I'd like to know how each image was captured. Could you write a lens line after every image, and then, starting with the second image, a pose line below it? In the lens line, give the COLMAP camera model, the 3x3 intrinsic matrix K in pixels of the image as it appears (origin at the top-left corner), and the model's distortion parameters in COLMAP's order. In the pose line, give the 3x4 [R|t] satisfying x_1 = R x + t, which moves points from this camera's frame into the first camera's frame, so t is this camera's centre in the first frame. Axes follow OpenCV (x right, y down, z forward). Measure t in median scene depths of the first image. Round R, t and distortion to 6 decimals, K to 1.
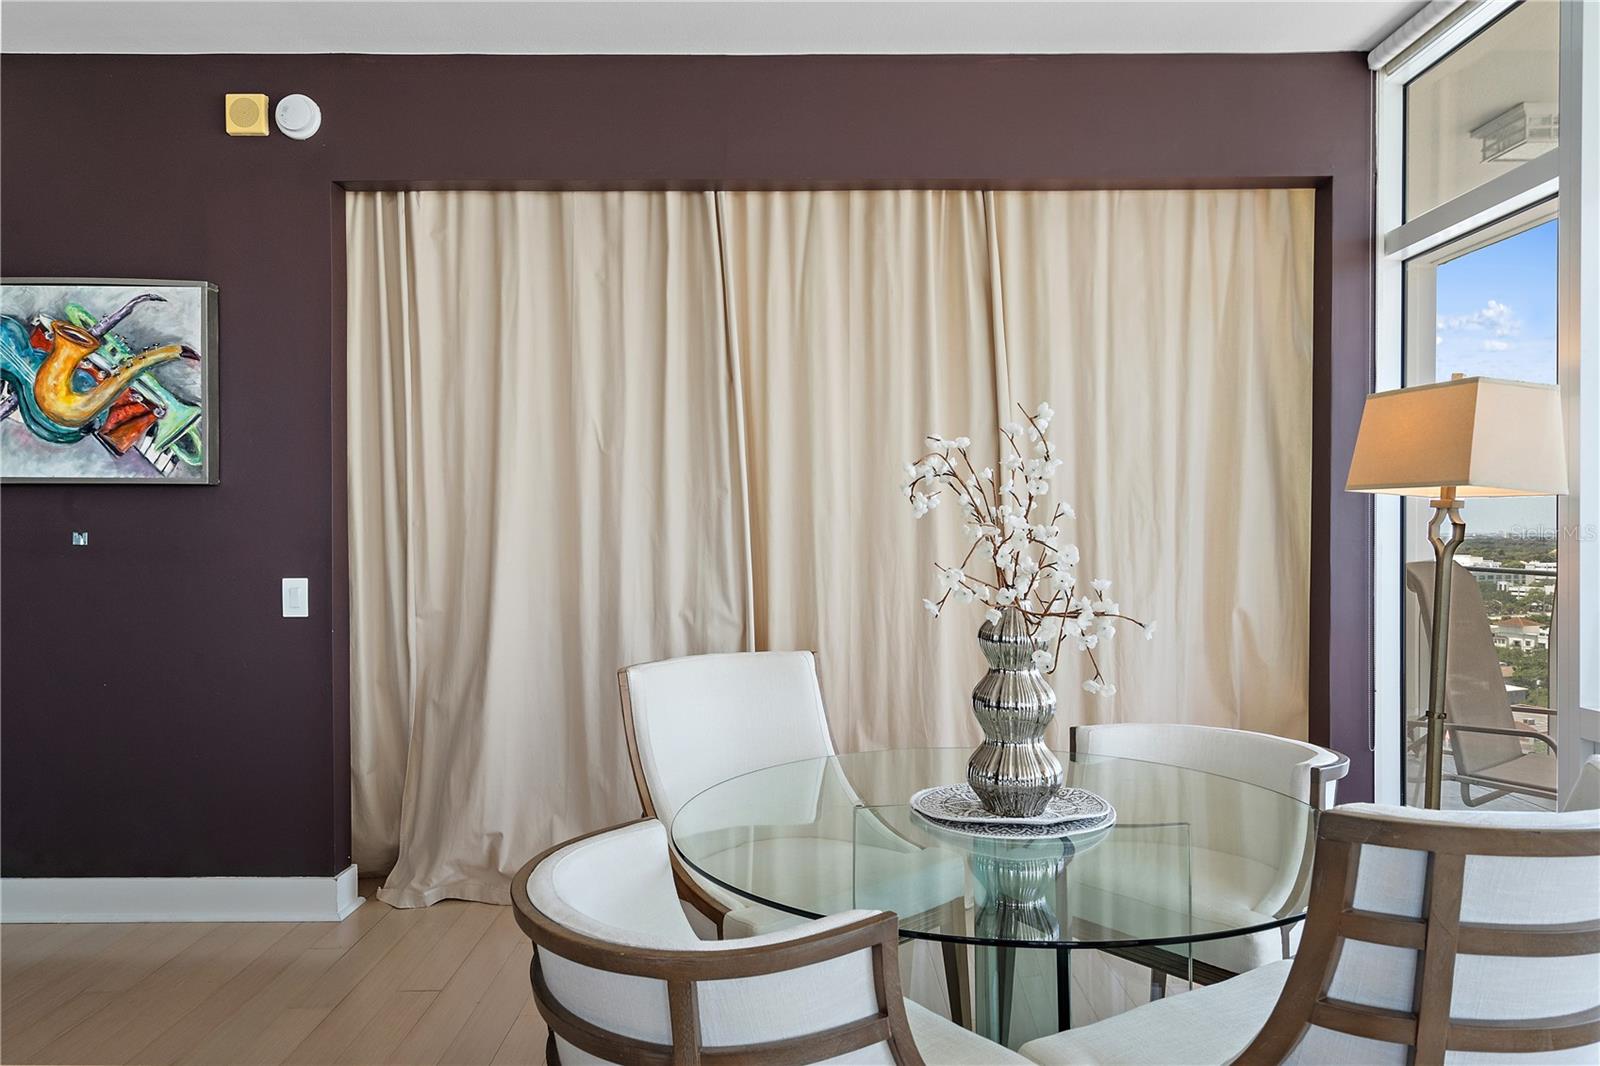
lens RADIAL K [[1033.6, 0, 800.0], [0, 1033.6, 533.0], [0, 0, 1]] dist [0.006182, 0.003121]
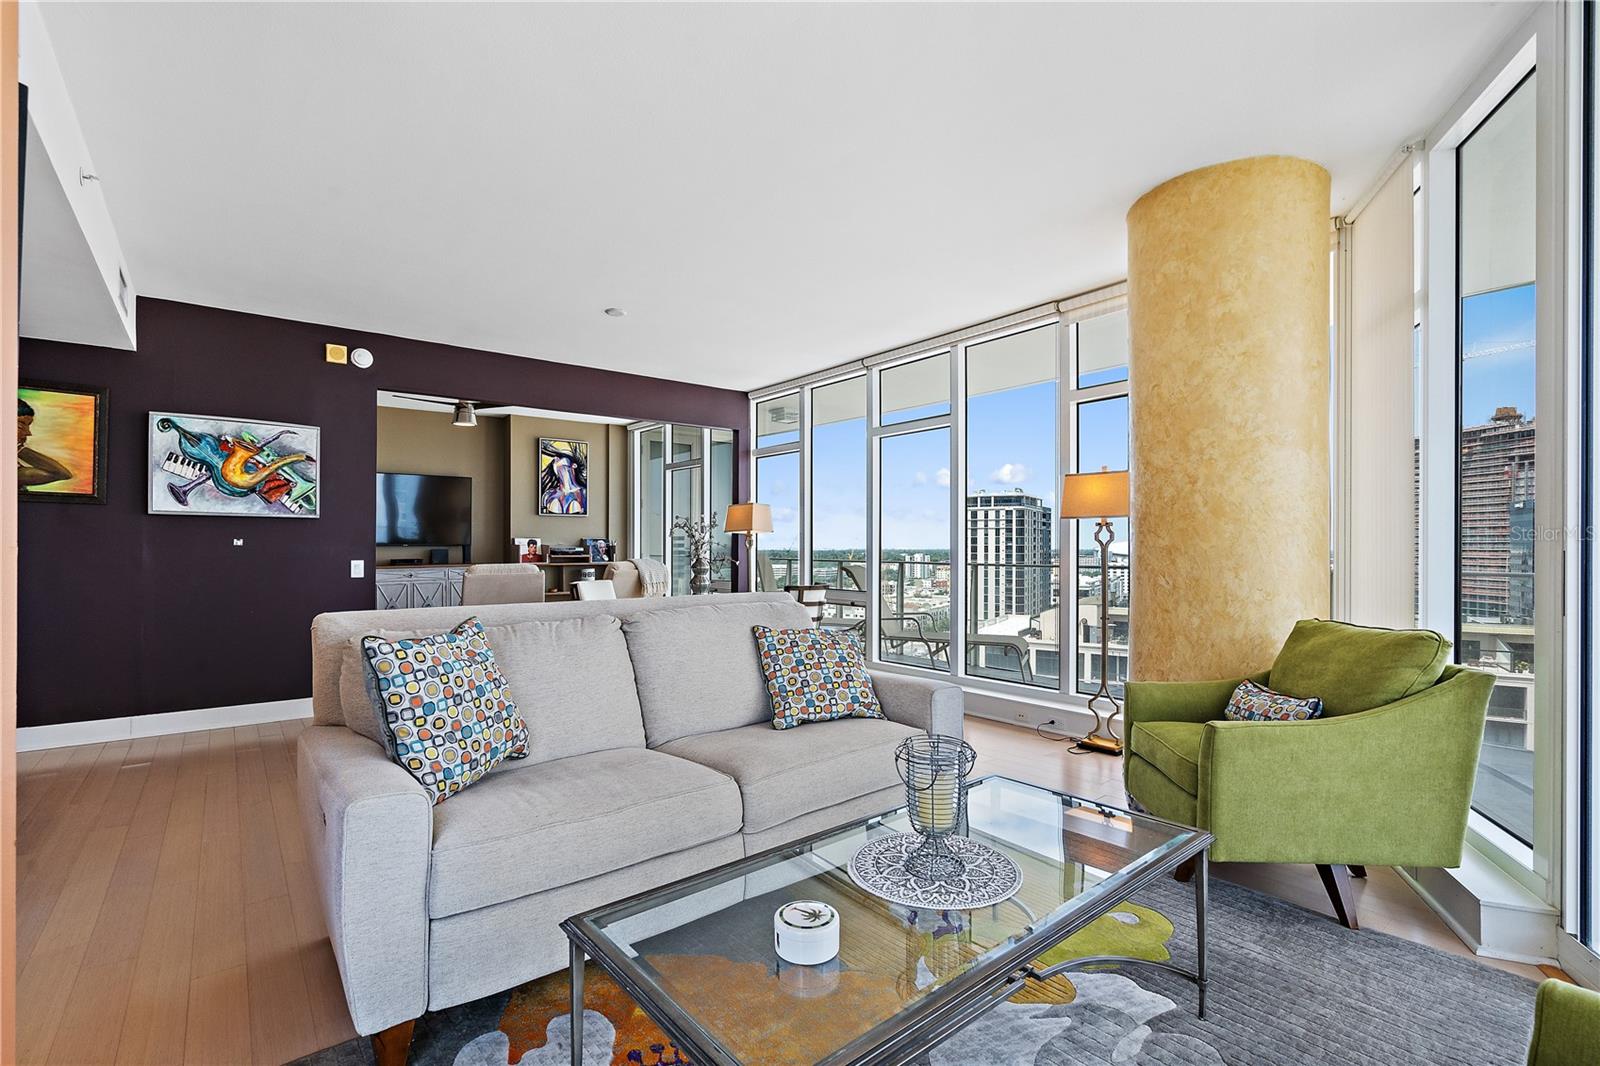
lens RADIAL K [[731.1, 0, 793.3], [0, 731.1, 543.8], [0, 0, 1]] dist [0.000226, -0.000834]
pose [[0.786696, 0.006761, 0.617303, -0.737285], [-0.002453, 0.999966, -0.007825, 0.018116], [-0.617336, 0.004642, 0.786686, -0.864057]]
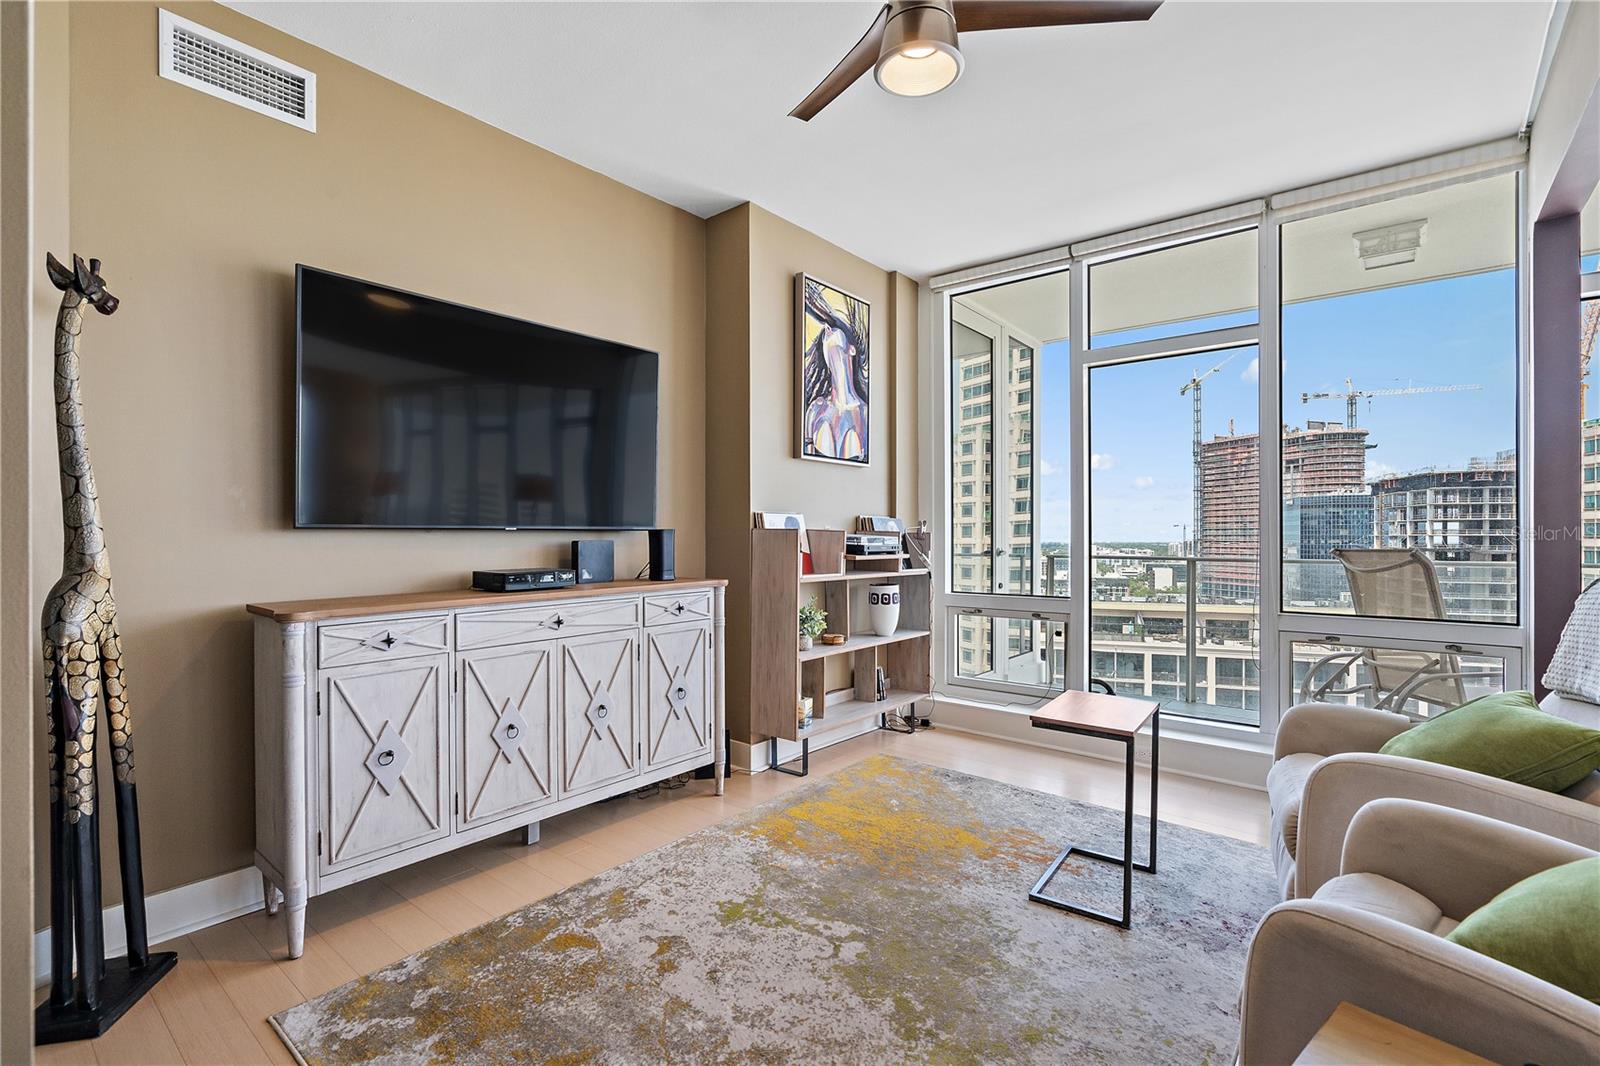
lens RADIAL K [[733.2, 0, 792.1], [0, 733.2, 535.8], [0, 0, 1]] dist [-0.011592, 0.008438]
pose [[0.639330, 0.006514, 0.768905, -0.678556], [0.000482, 0.999961, -0.008872, 0.021446], [-0.768932, 0.006042, 0.639302, 1.166998]]
